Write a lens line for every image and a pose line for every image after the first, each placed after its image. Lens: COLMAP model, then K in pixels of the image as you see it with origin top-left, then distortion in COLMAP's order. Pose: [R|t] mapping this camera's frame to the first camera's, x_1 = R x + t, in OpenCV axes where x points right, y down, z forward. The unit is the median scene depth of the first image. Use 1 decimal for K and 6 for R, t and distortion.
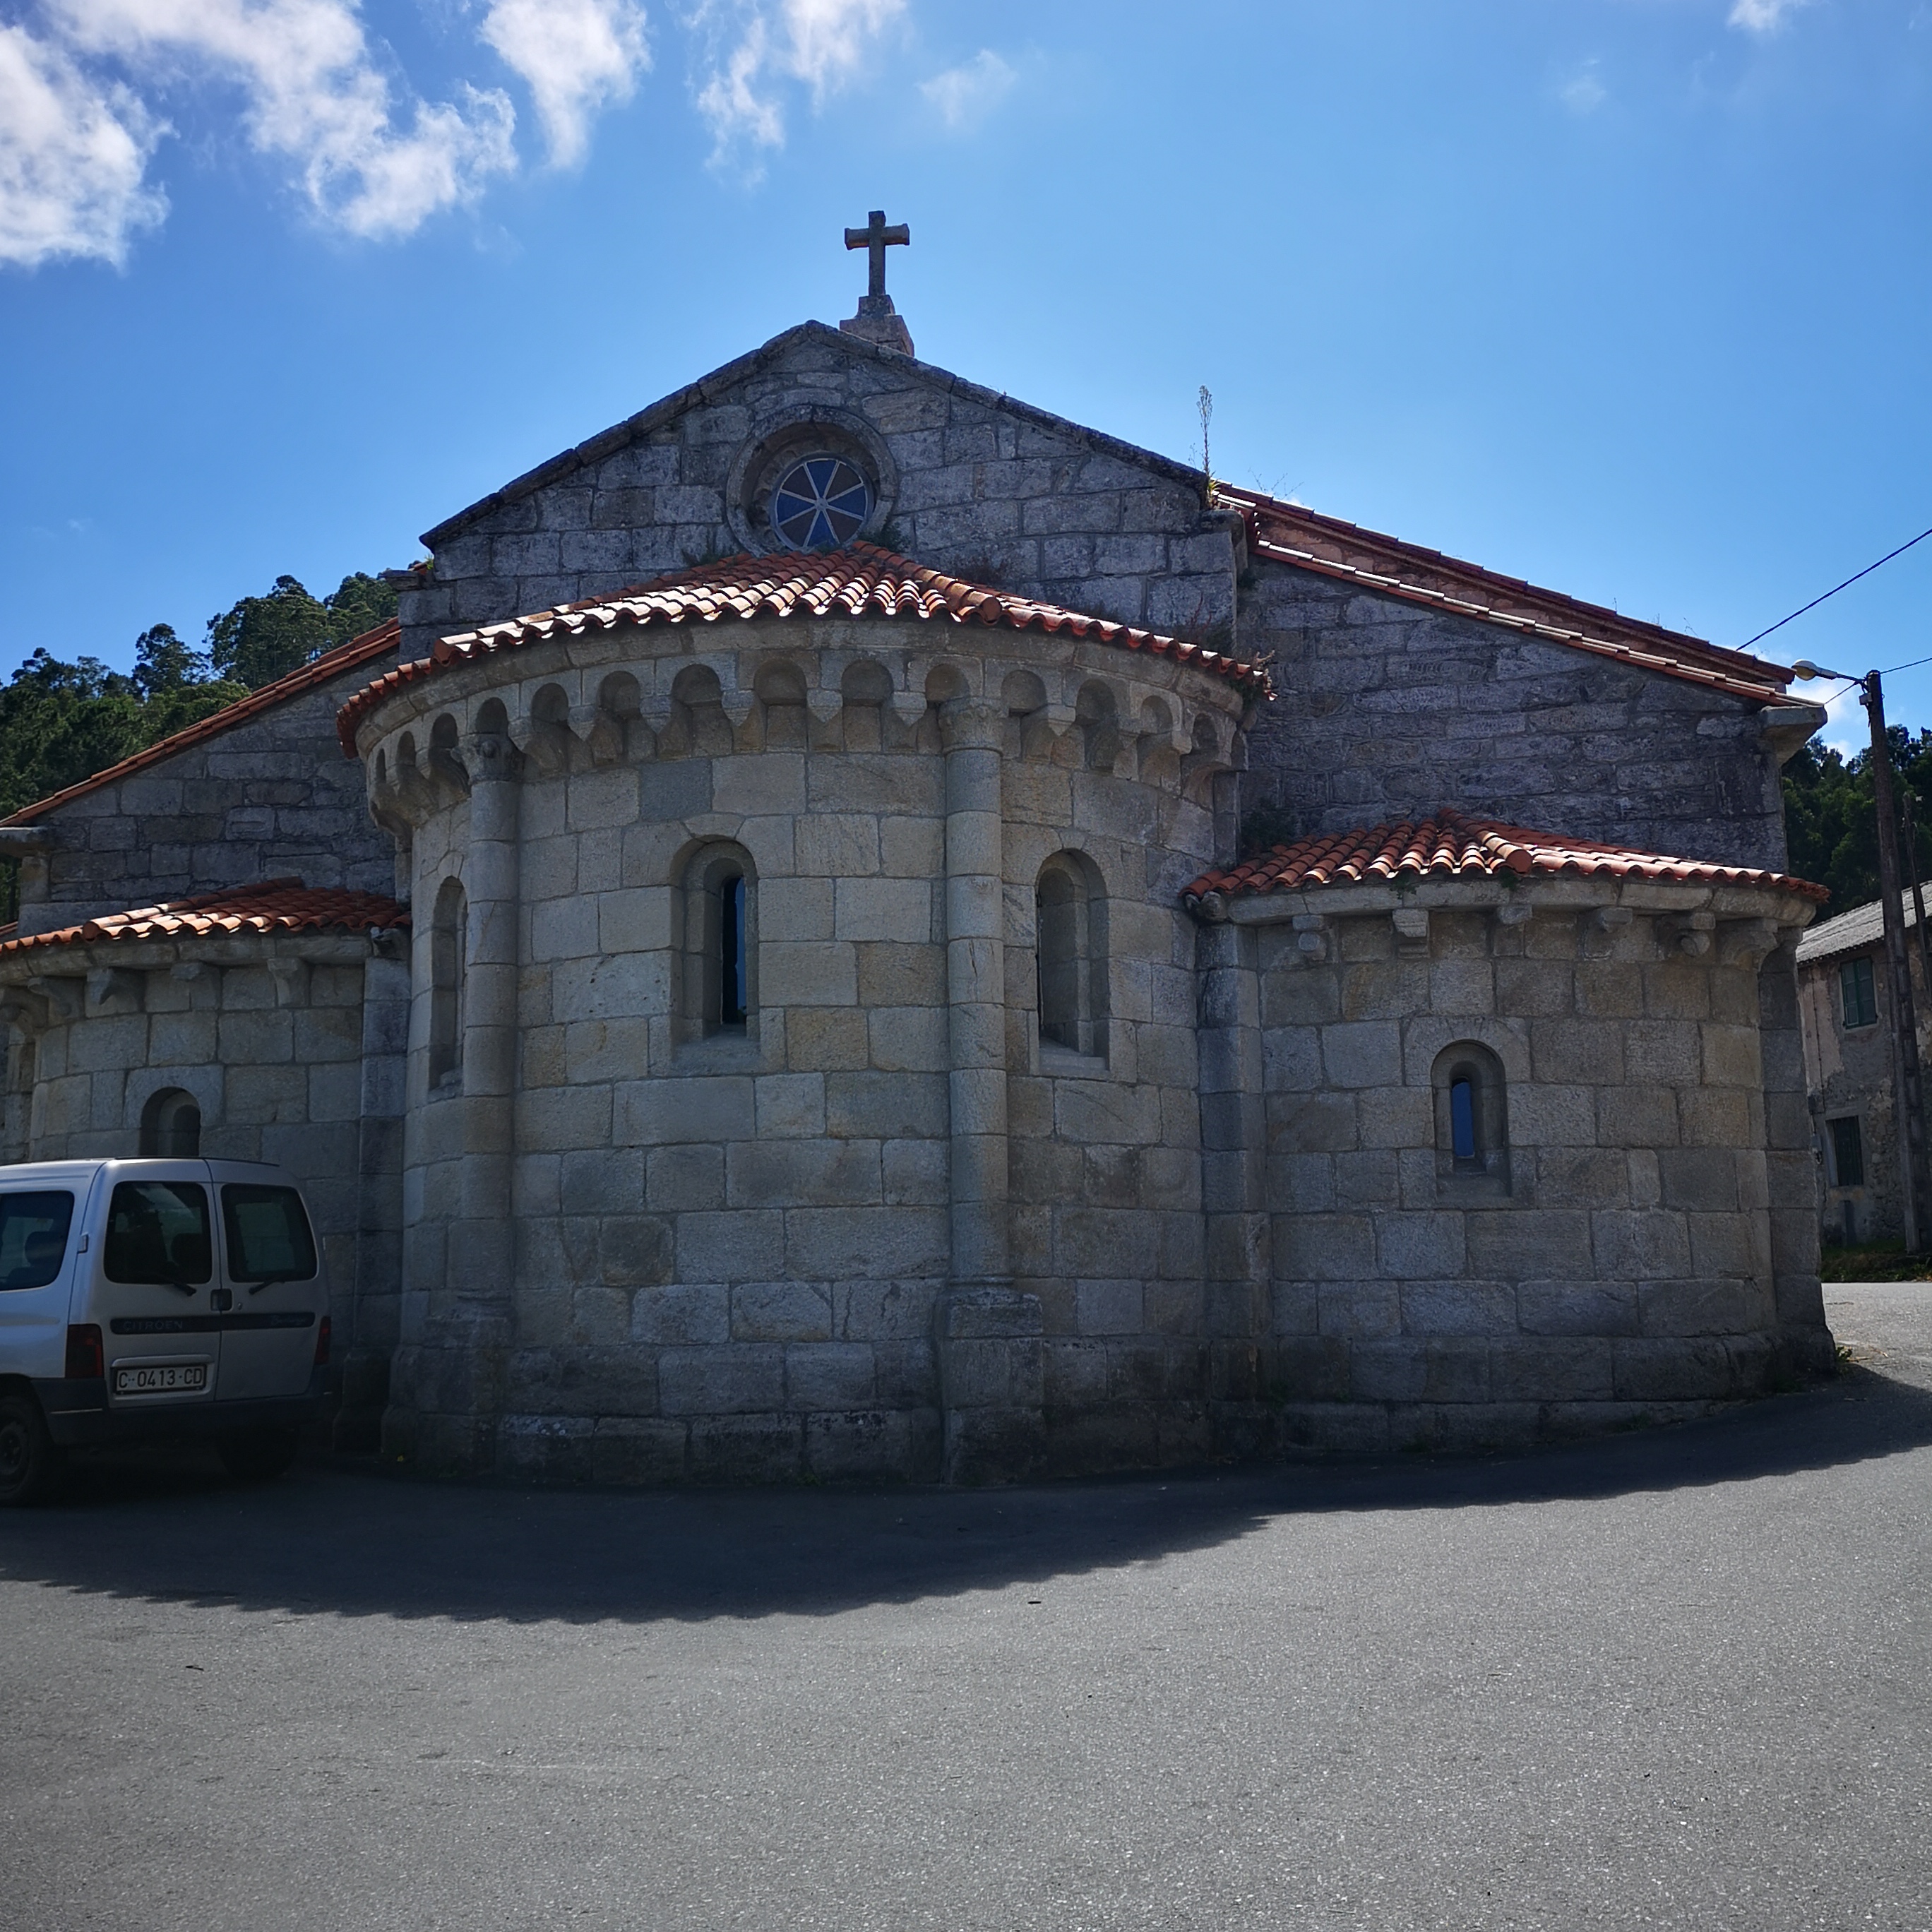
lens RADIAL K [[1908.3, 0, 970.1], [0, 1908.3, 964.8], [0, 0, 1]] dist [0.057290, 0.000000]
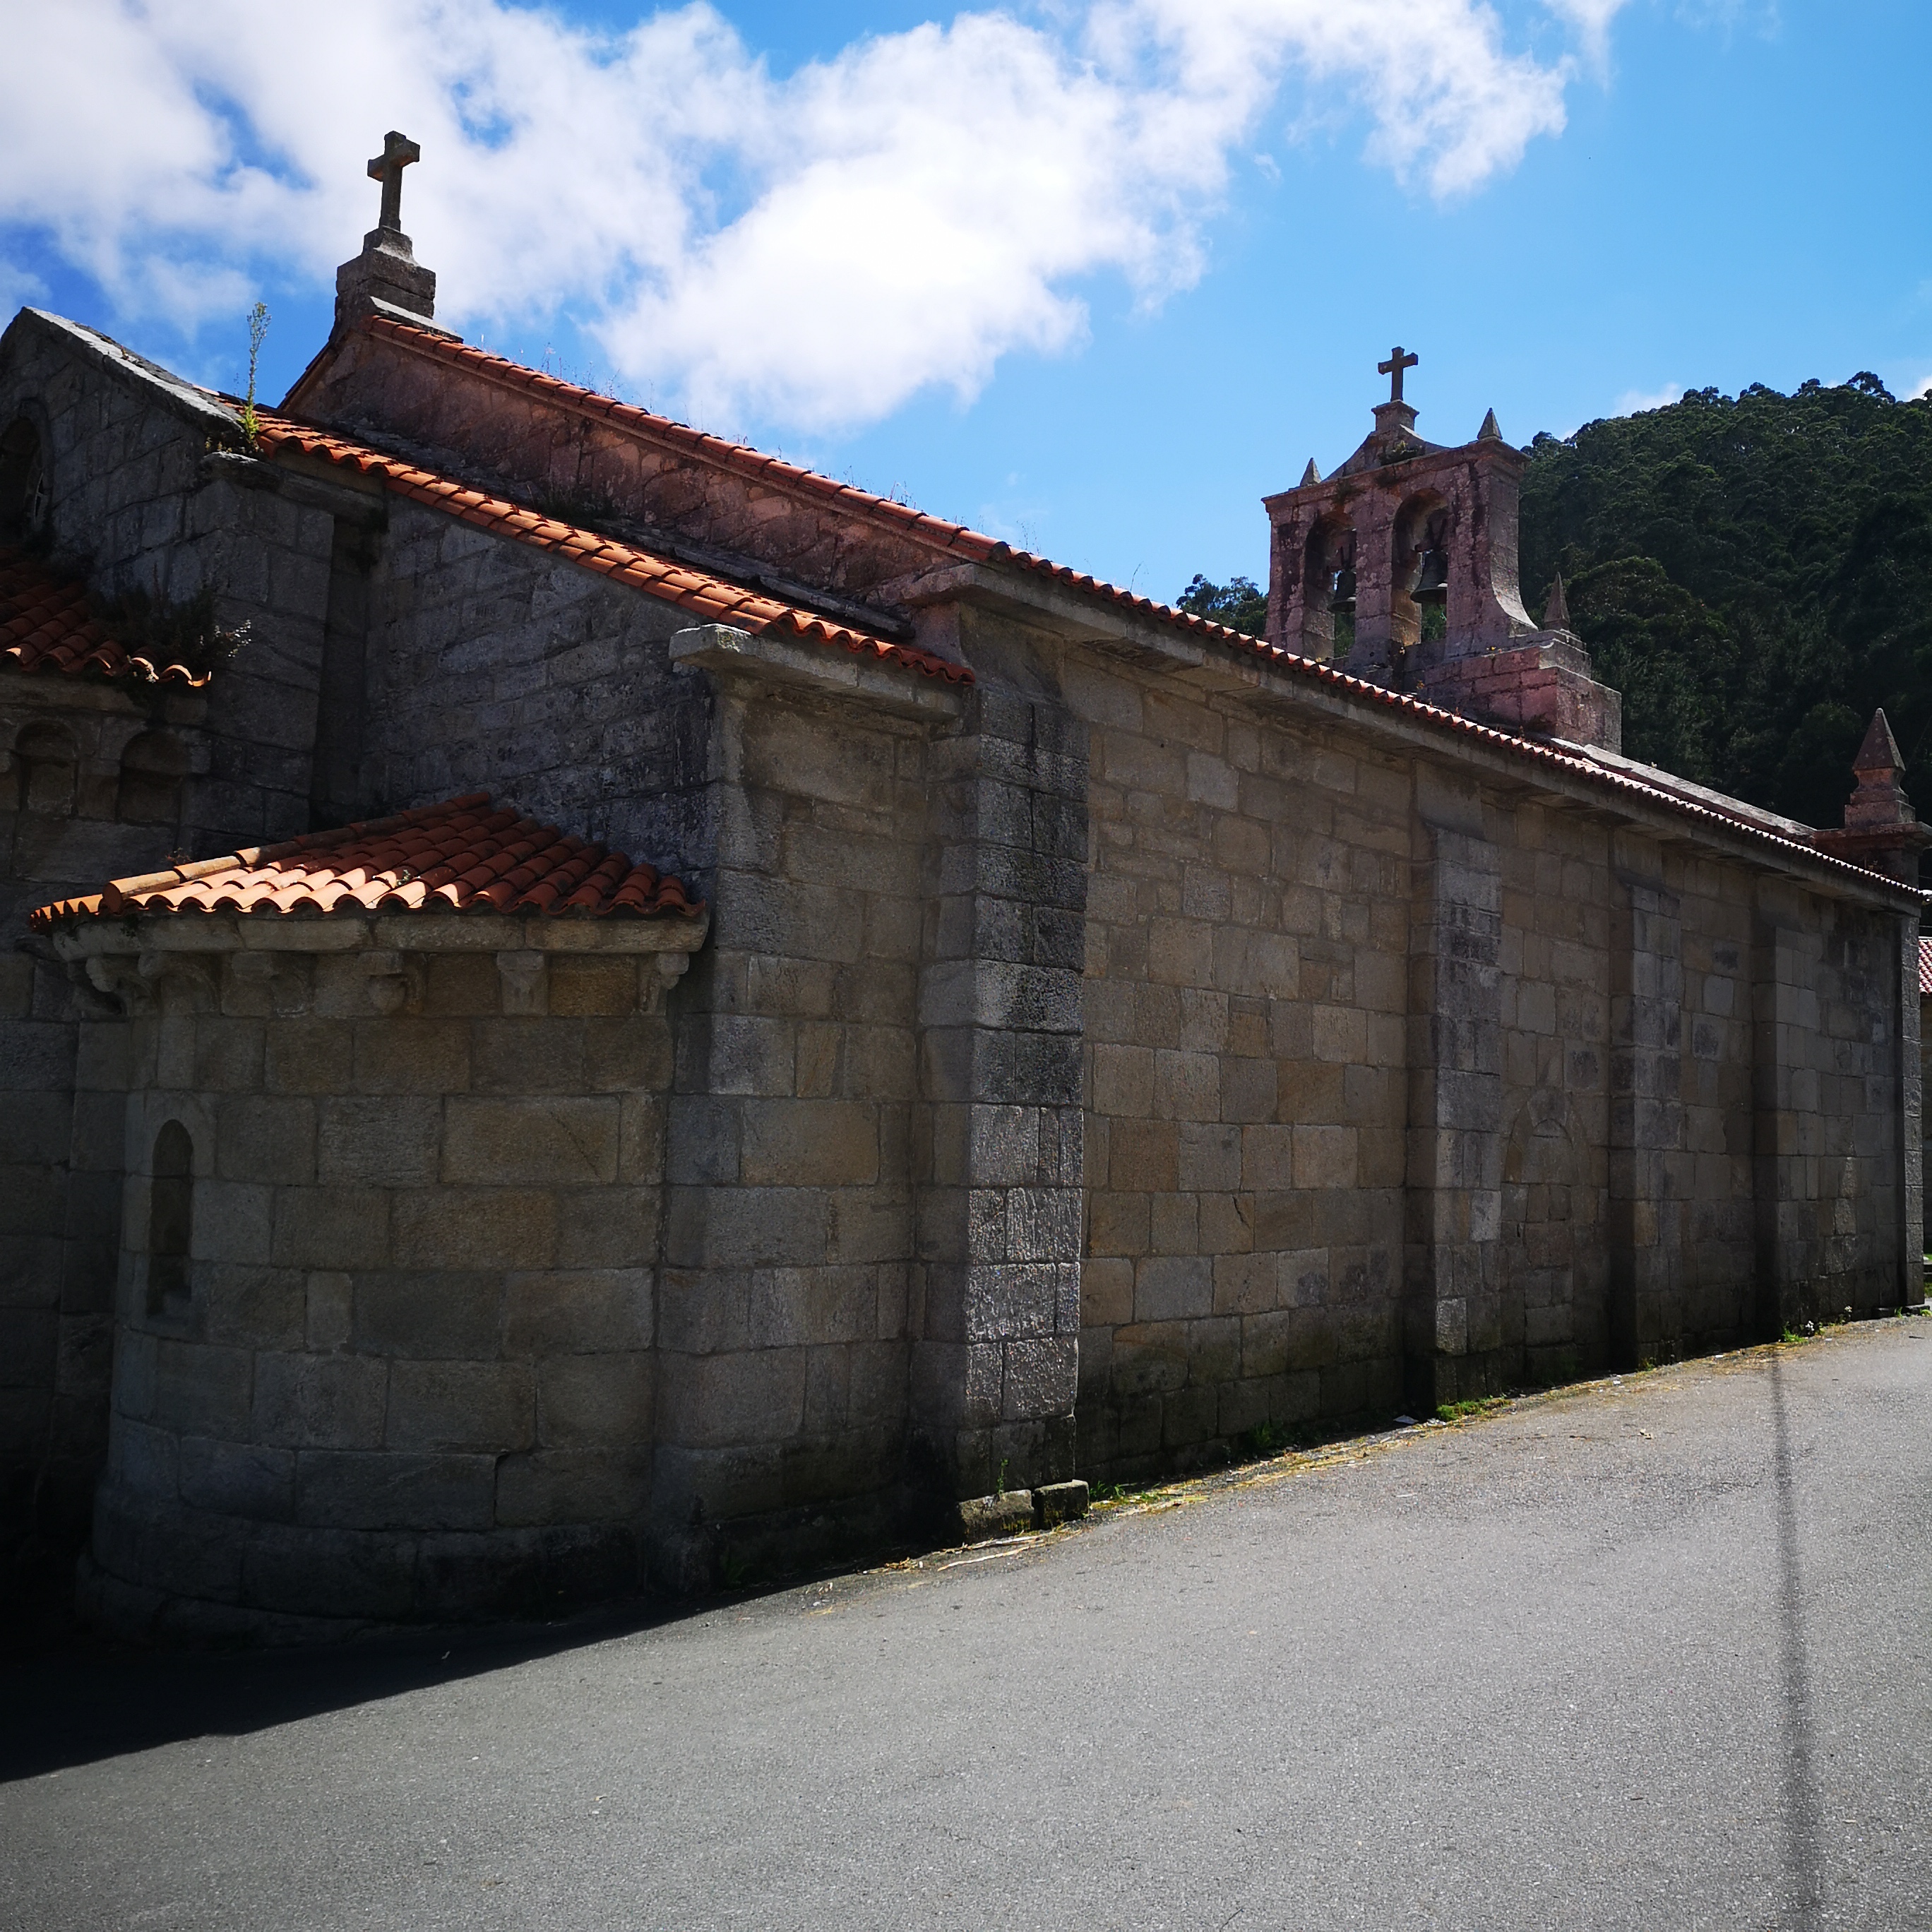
lens RADIAL K [[1908.3, 0, 967.5], [0, 1908.3, 967.9], [0, 0, 1]] dist [0.057290, 0.000000]
pose [[0.839056, -0.016044, -0.543809, 0.955764], [0.050758, 0.997514, 0.048886, -0.044804], [0.541673, -0.068620, 0.837784, 0.515051]]
